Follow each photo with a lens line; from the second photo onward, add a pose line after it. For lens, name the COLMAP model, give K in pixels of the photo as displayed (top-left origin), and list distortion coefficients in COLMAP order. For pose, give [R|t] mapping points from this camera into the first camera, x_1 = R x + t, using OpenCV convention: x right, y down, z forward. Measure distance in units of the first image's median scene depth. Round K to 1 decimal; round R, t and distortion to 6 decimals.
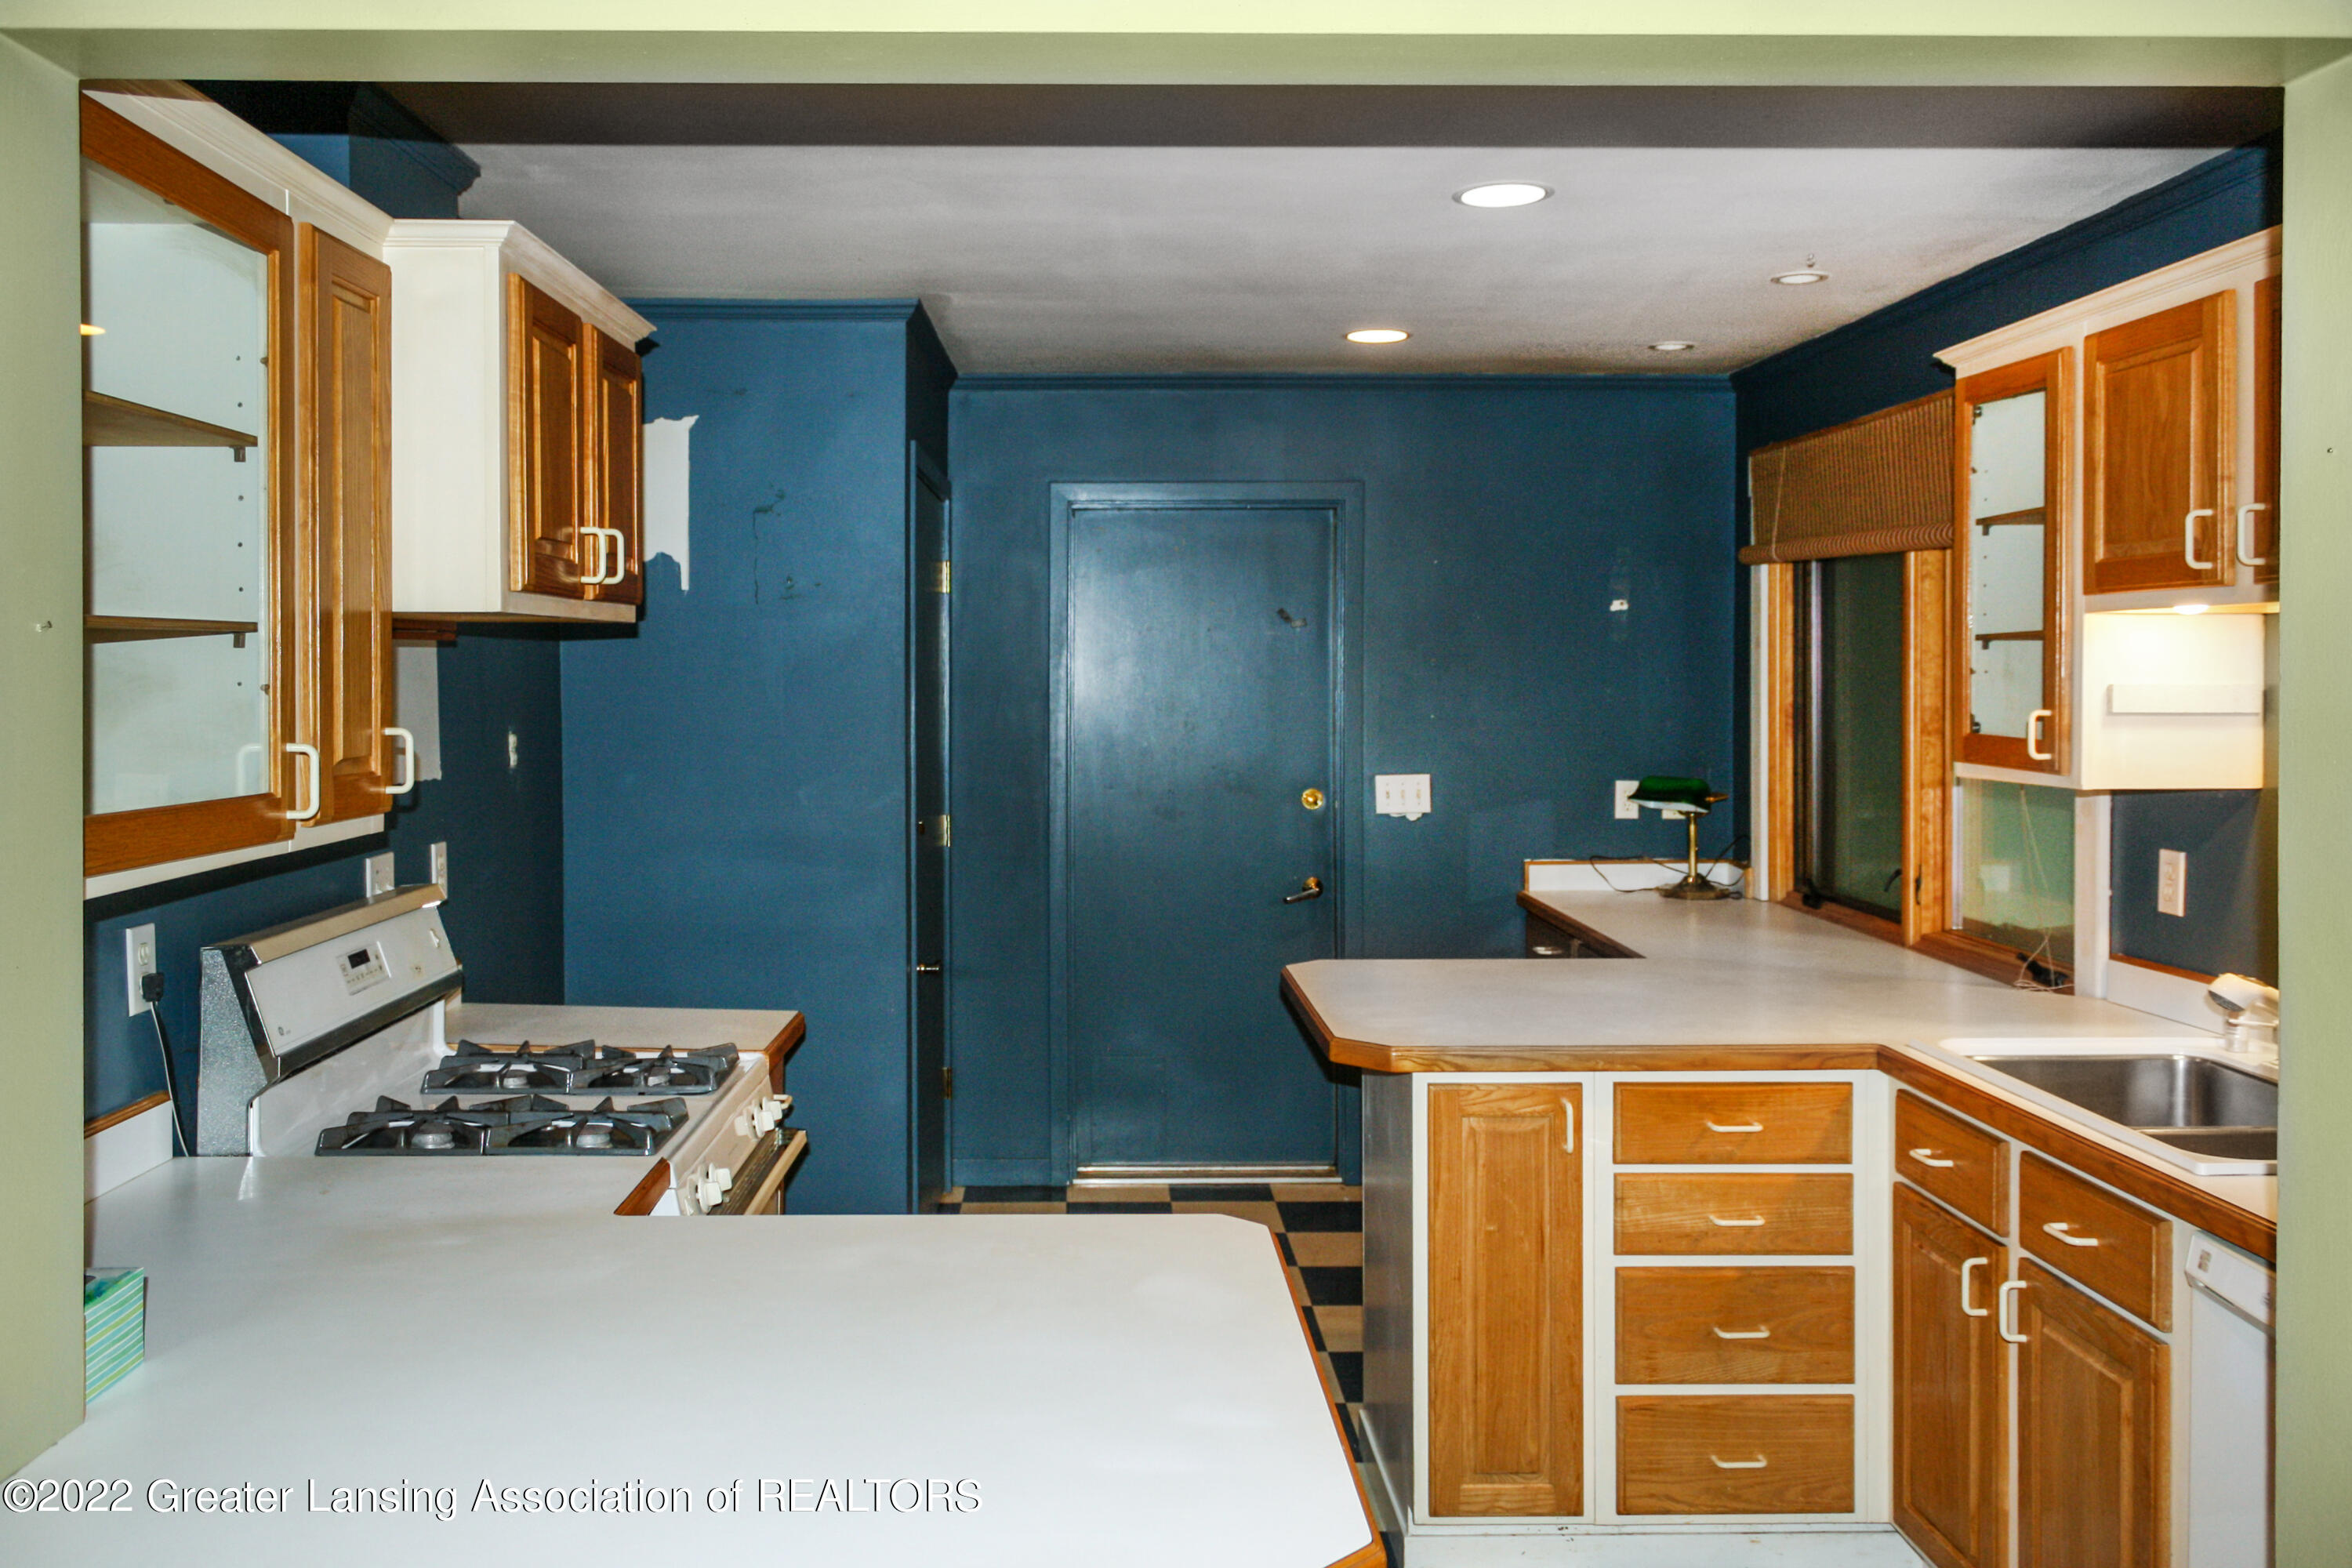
lens RADIAL K [[1954.6, 0, 1181.6], [0, 1954.6, 686.8], [0, 0, 1]] dist [-0.002835, -0.005810]
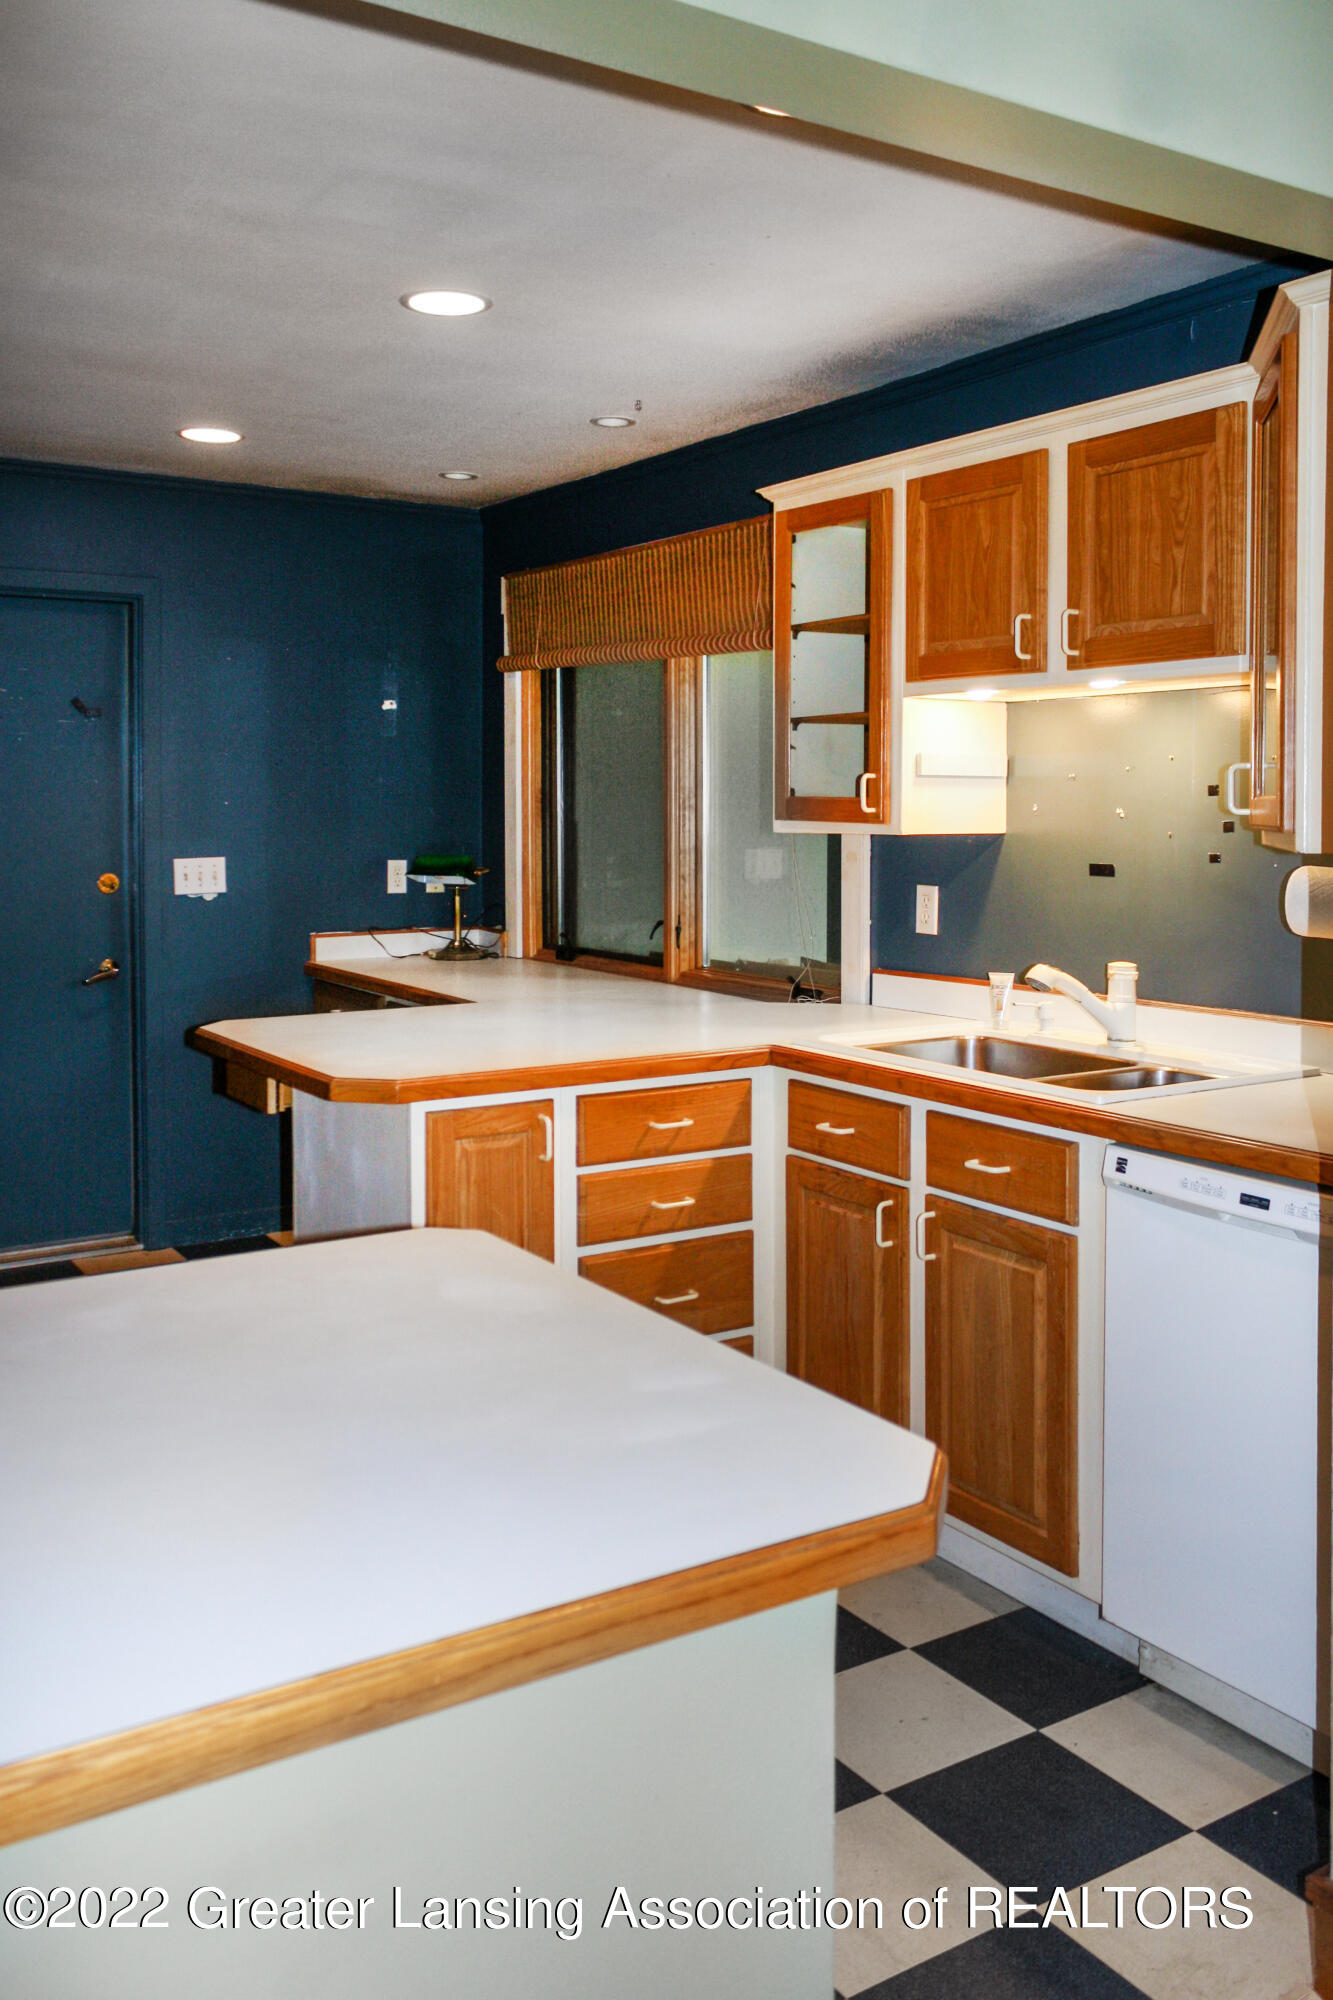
lens RADIAL K [[1703.9, 0, 668.0], [0, 1703.9, 838.5], [0, 0, 1]] dist [0.005032, 0.001373]
pose [[0.851166, -0.009324, 0.524814, -0.252842], [0.004458, 0.999935, 0.010535, 0.041791], [-0.524878, -0.006628, 0.851152, 0.125576]]
